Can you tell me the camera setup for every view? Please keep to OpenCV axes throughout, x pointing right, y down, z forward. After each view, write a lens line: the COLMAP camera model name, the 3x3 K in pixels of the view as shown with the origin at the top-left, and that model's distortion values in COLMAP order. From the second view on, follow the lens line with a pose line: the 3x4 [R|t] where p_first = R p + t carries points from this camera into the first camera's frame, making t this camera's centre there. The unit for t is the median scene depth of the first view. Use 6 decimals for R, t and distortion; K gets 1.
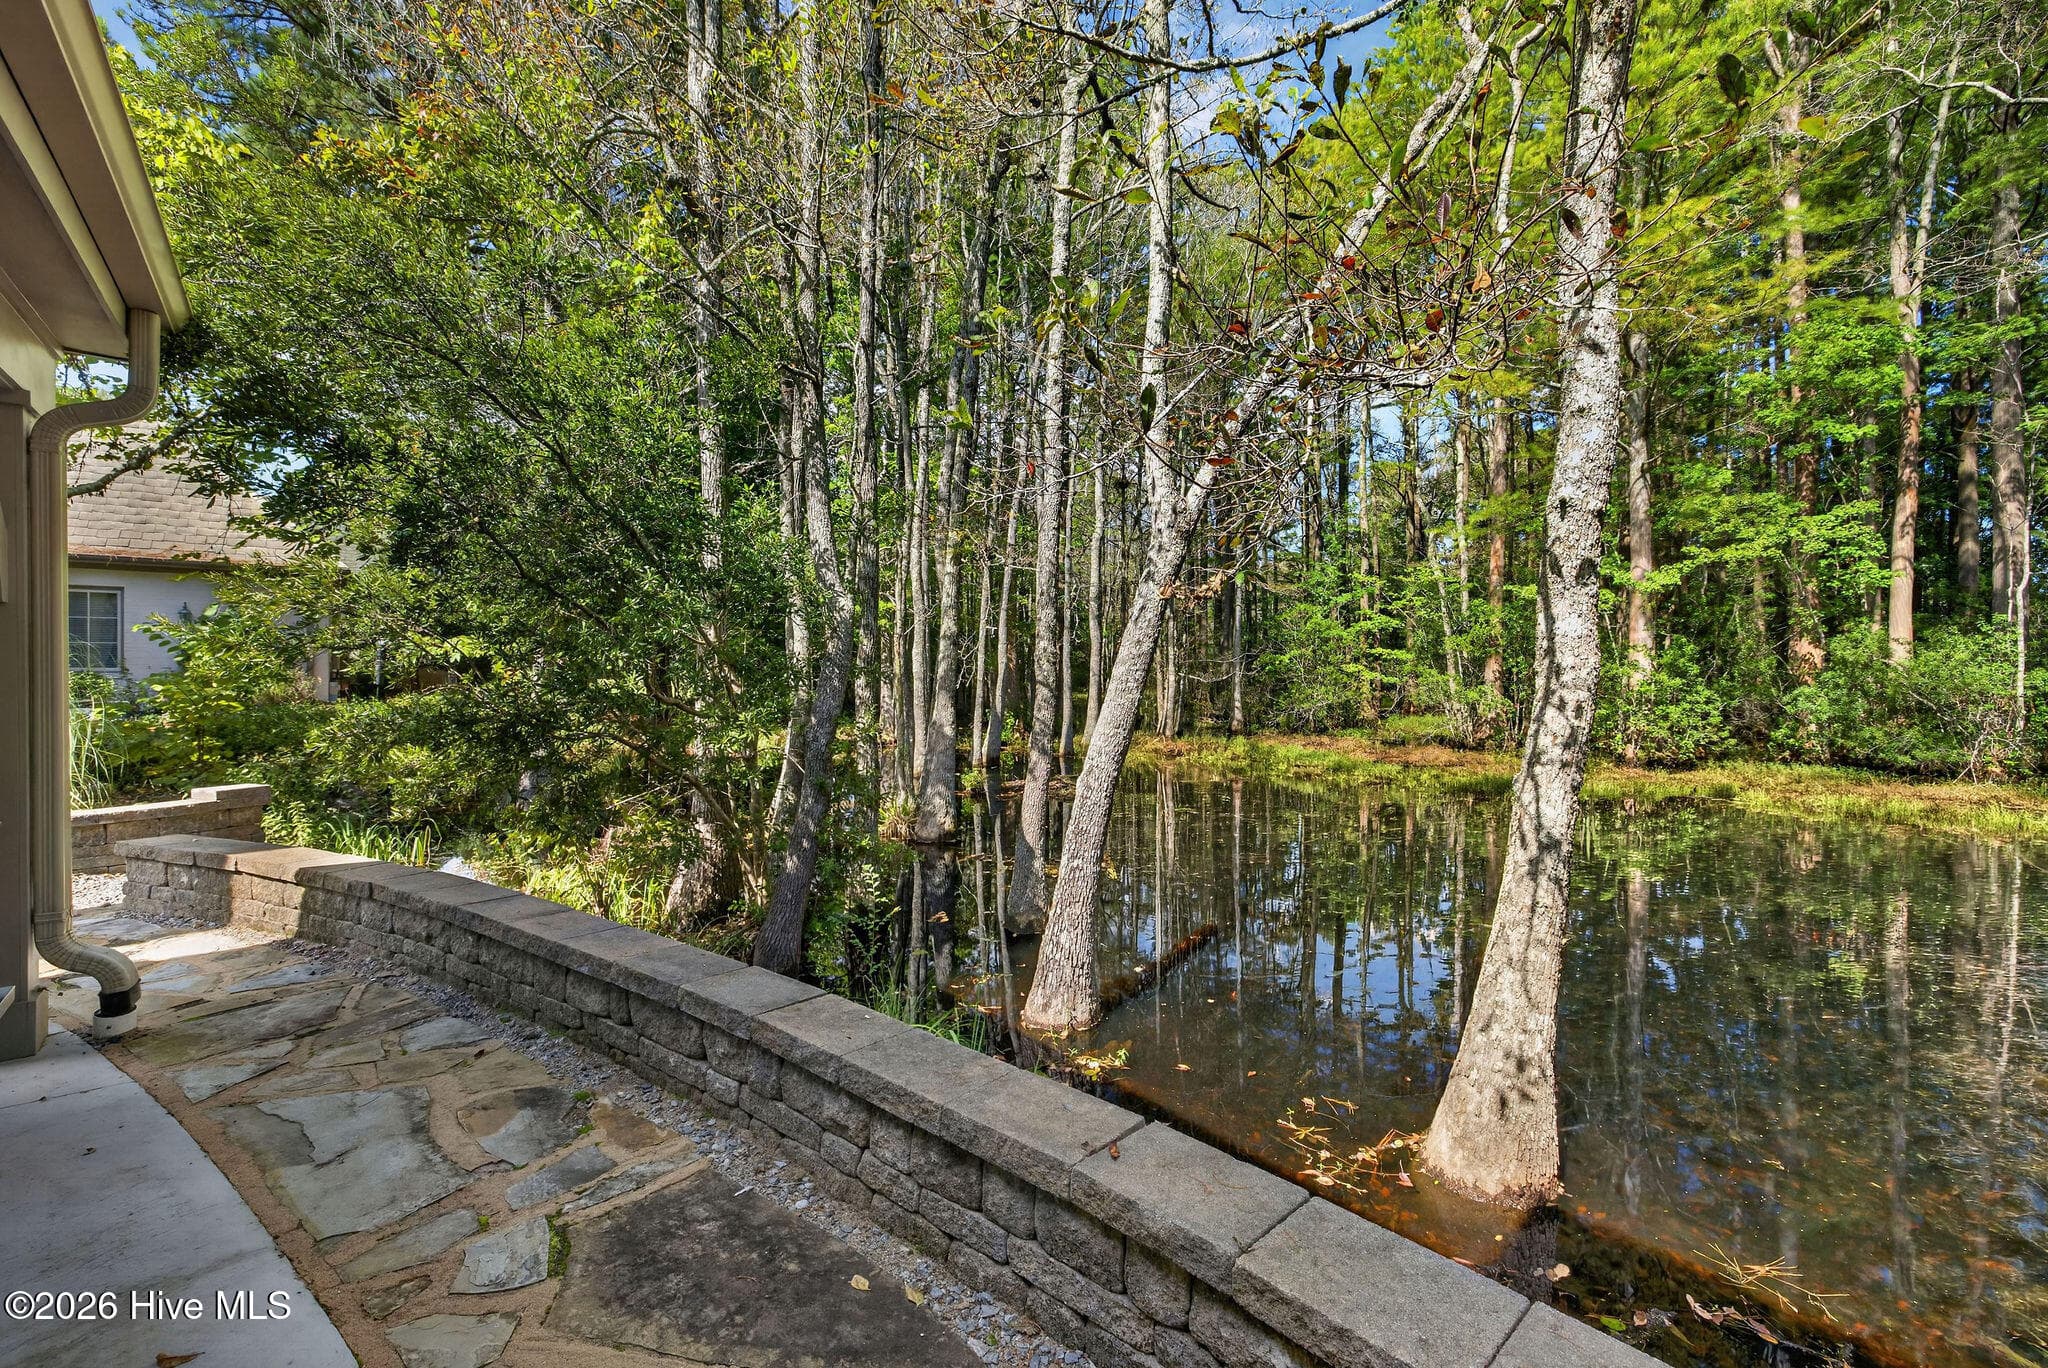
lens RADIAL K [[843.6, 0, 1004.5], [0, 843.6, 669.7], [0, 0, 1]] dist [0.006960, -0.001544]
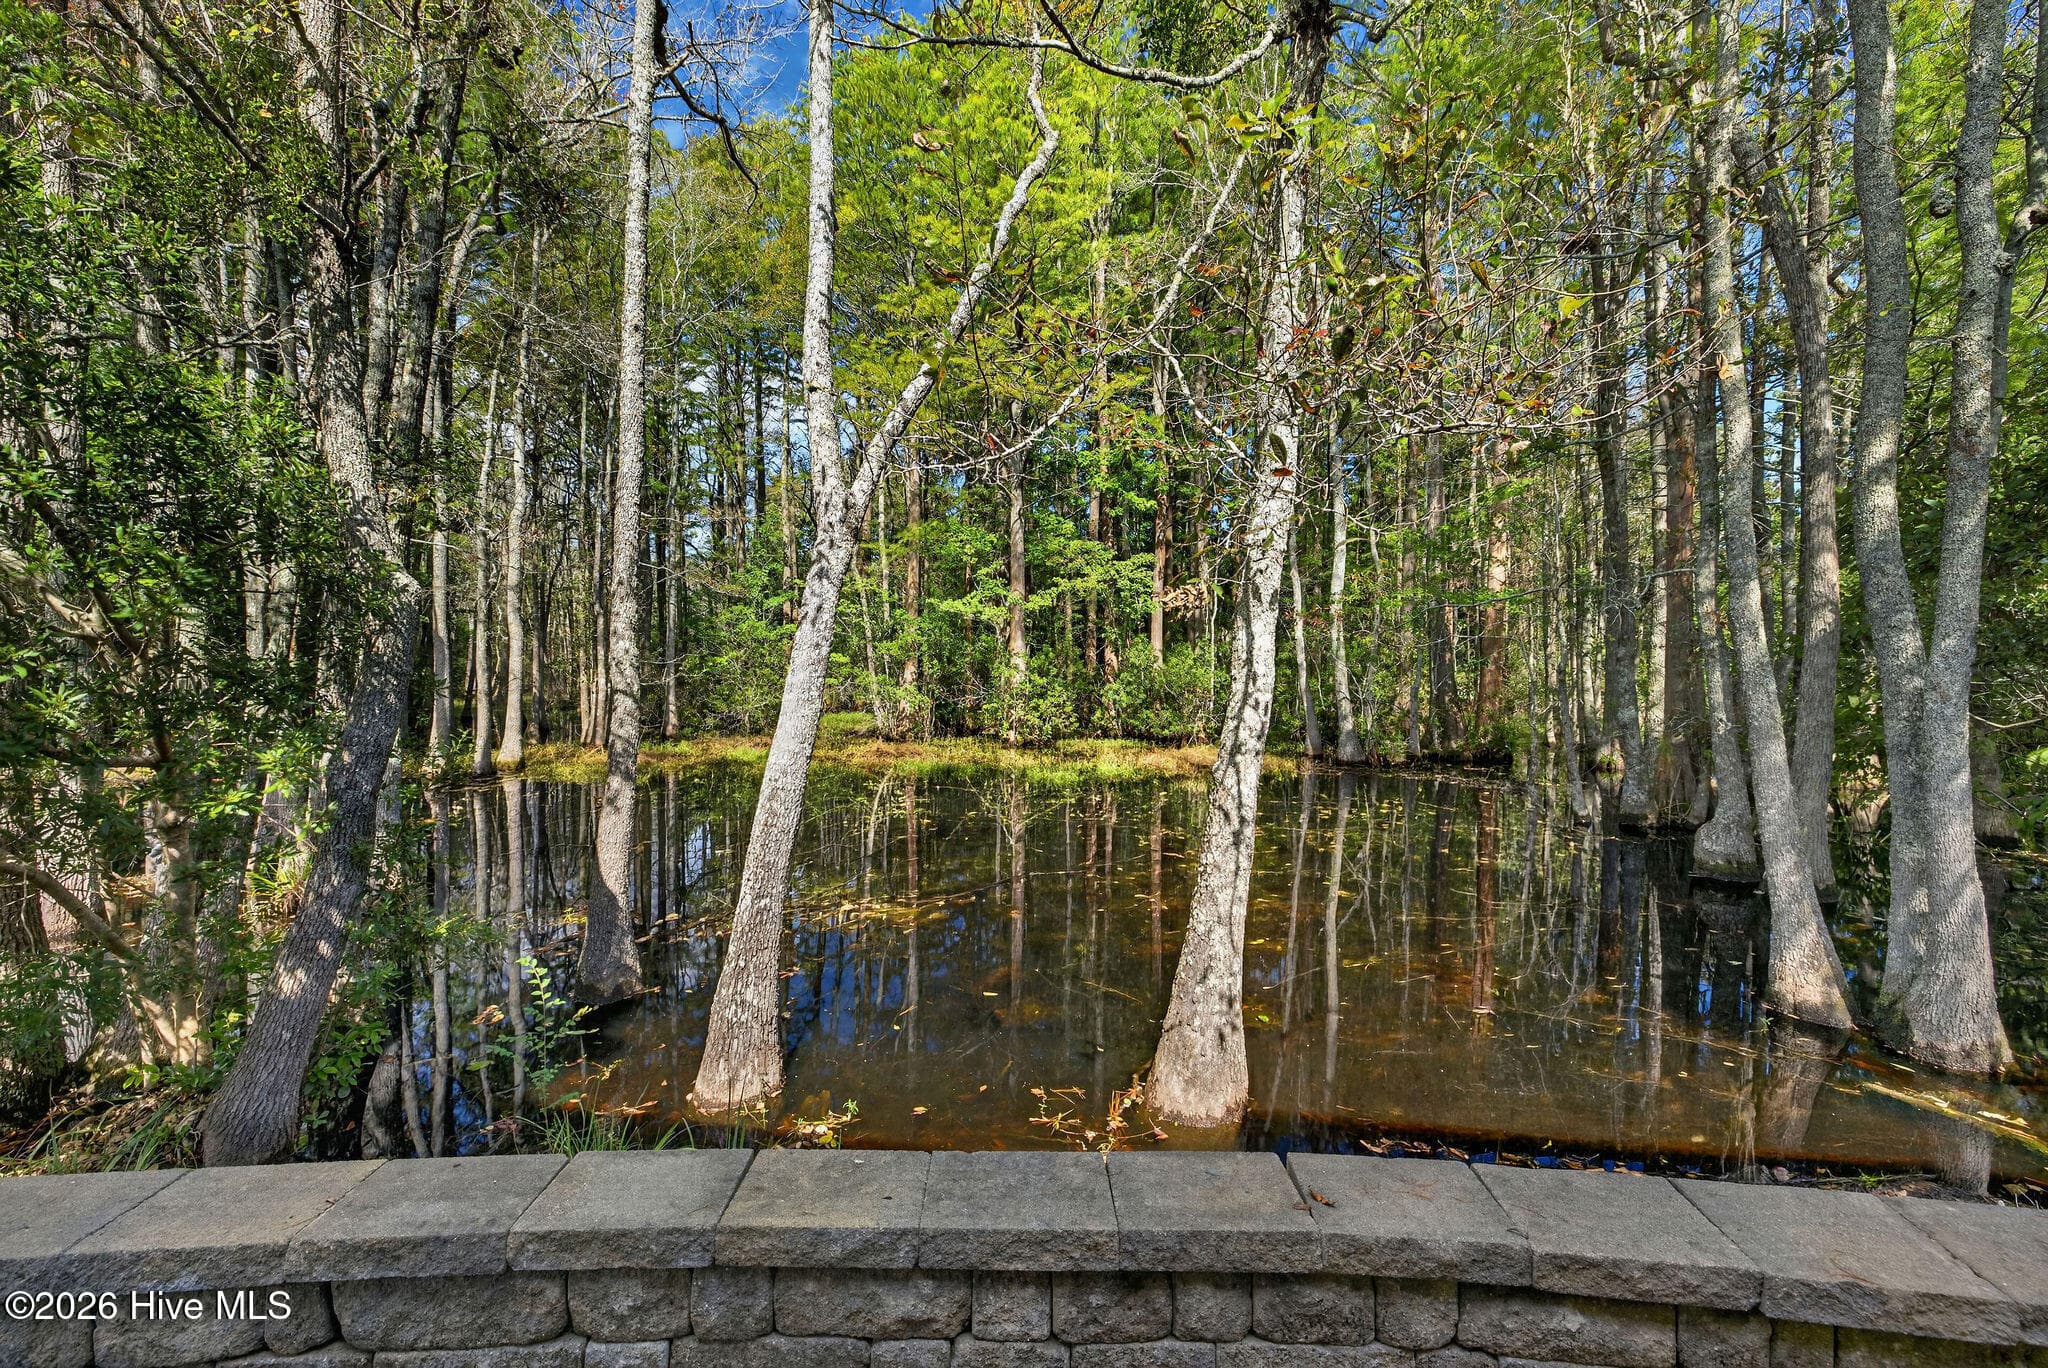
lens RADIAL K [[843.6, 0, 1002.7], [0, 843.6, 675.7], [0, 0, 1]] dist [0.006960, -0.001544]
pose [[0.769750, -0.005998, 0.638317, -0.223273], [0.002250, 0.999975, 0.006683, -0.005558], [-0.638342, -0.003708, 0.769744, 0.151502]]
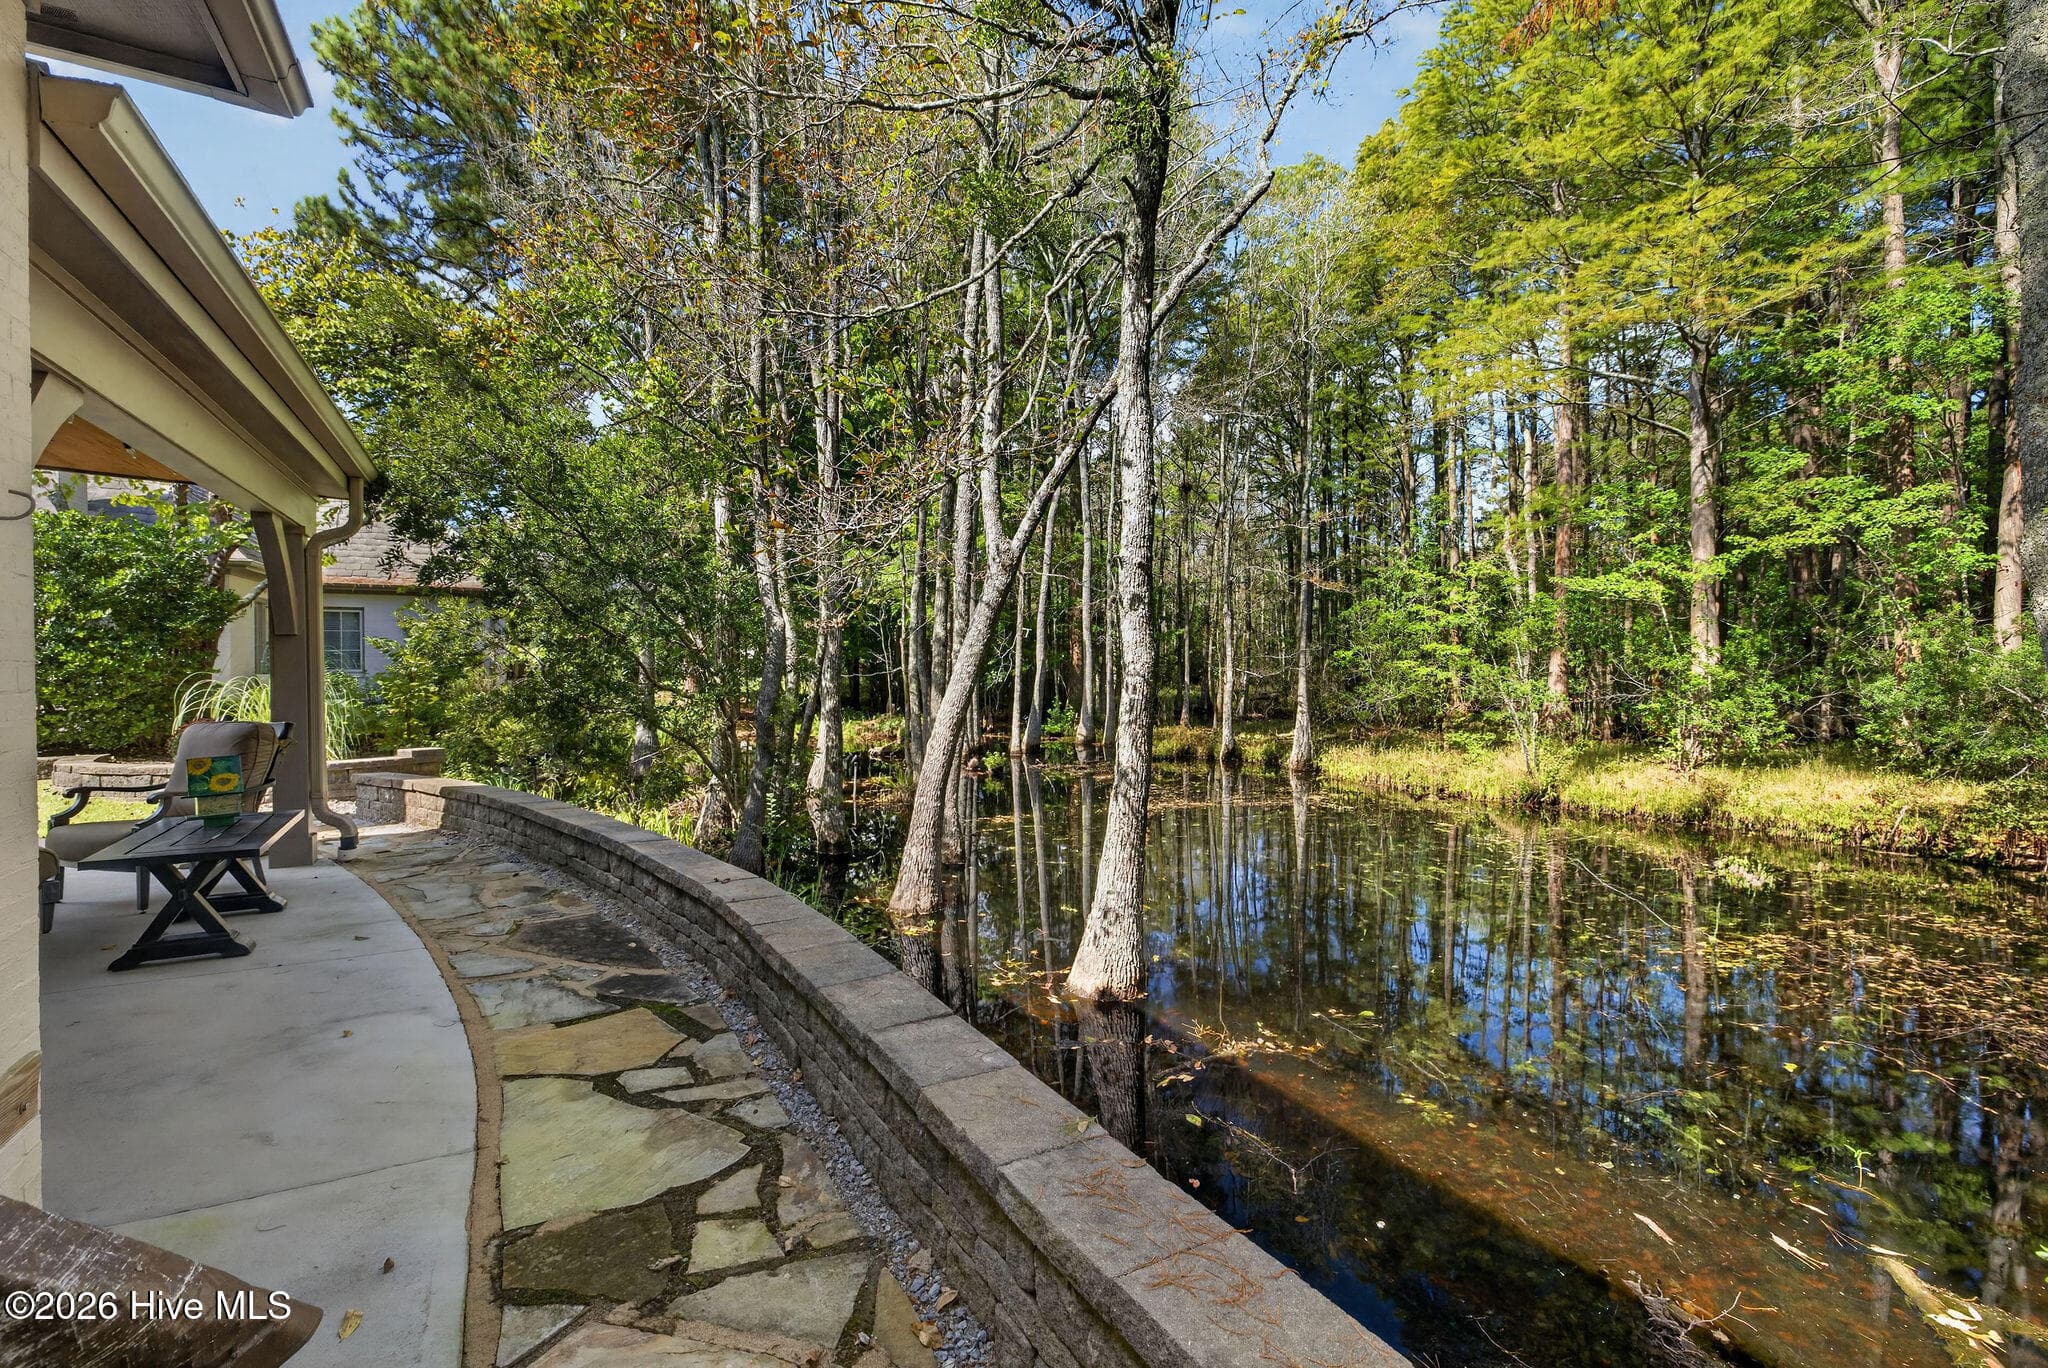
lens RADIAL K [[843.6, 0, 986.8], [0, 843.6, 677.4], [0, 0, 1]] dist [0.006960, -0.001544]
pose [[0.985136, -0.003835, -0.171735, 0.360924], [0.005957, 0.999912, 0.011839, 0.002934], [0.171675, -0.012686, 0.985072, -0.322629]]
